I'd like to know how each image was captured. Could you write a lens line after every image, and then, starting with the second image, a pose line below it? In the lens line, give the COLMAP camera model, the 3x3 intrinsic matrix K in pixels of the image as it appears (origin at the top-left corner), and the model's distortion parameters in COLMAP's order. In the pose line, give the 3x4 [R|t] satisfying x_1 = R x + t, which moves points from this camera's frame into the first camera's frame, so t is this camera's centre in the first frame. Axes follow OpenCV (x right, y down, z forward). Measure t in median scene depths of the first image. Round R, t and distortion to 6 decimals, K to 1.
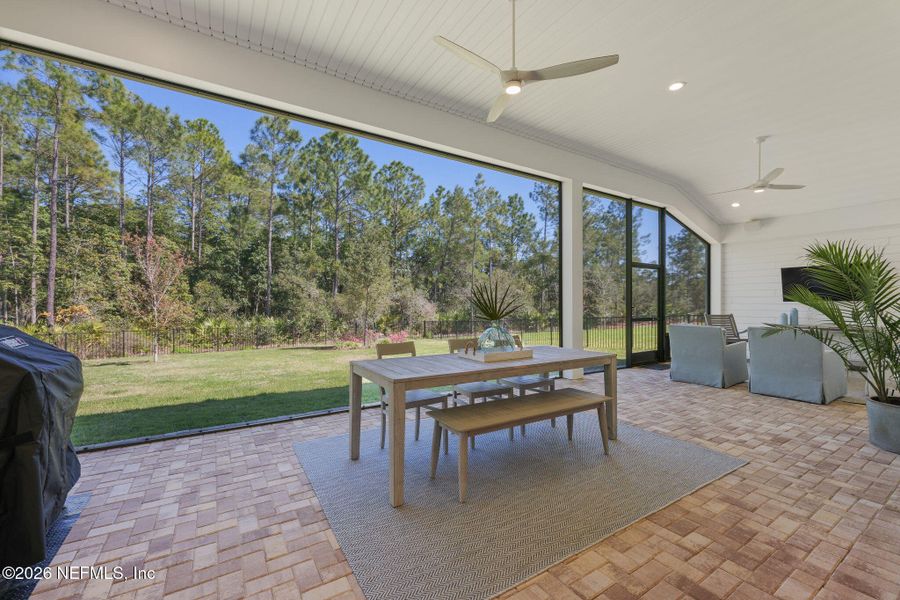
lens RADIAL K [[378.3, 0, 448.1], [0, 378.3, 295.8], [0, 0, 1]] dist [-0.000762, -0.000009]
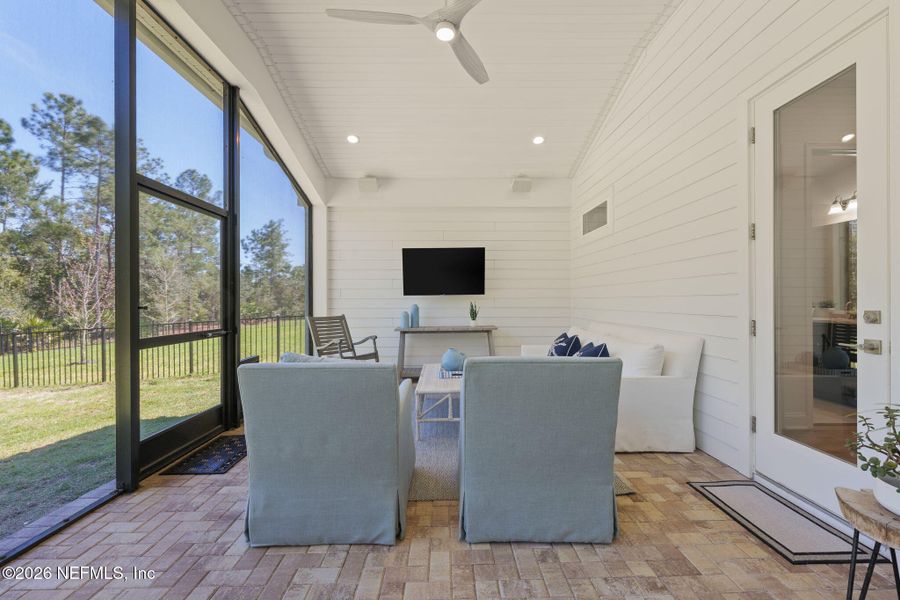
lens RADIAL K [[372.6, 0, 443.4], [0, 372.6, 304.1], [0, 0, 1]] dist [0.000063, -0.000042]
pose [[0.538867, -0.012619, 0.842296, 0.293036], [-0.008226, 0.999761, 0.020241, 0.014739], [-0.842351, -0.017836, 0.538635, 0.490294]]
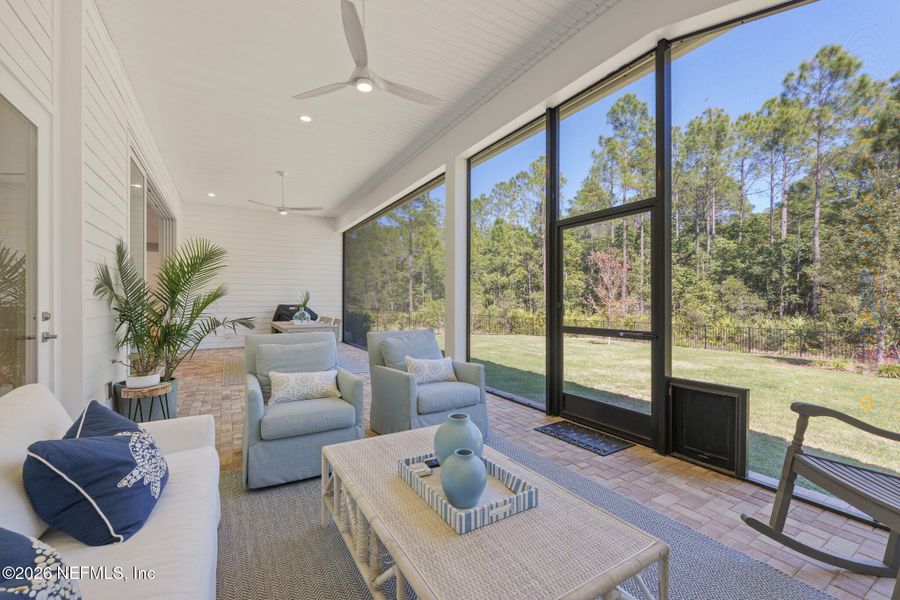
lens RADIAL K [[379.5, 0, 449.7], [0, 379.5, 307.8], [0, 0, 1]] dist [0.000696, -0.000313]
pose [[-0.027018, 0.014506, -0.999530, 0.878721], [0.017935, 0.999741, 0.014025, 0.019343], [0.999474, -0.017548, -0.027272, 0.726738]]
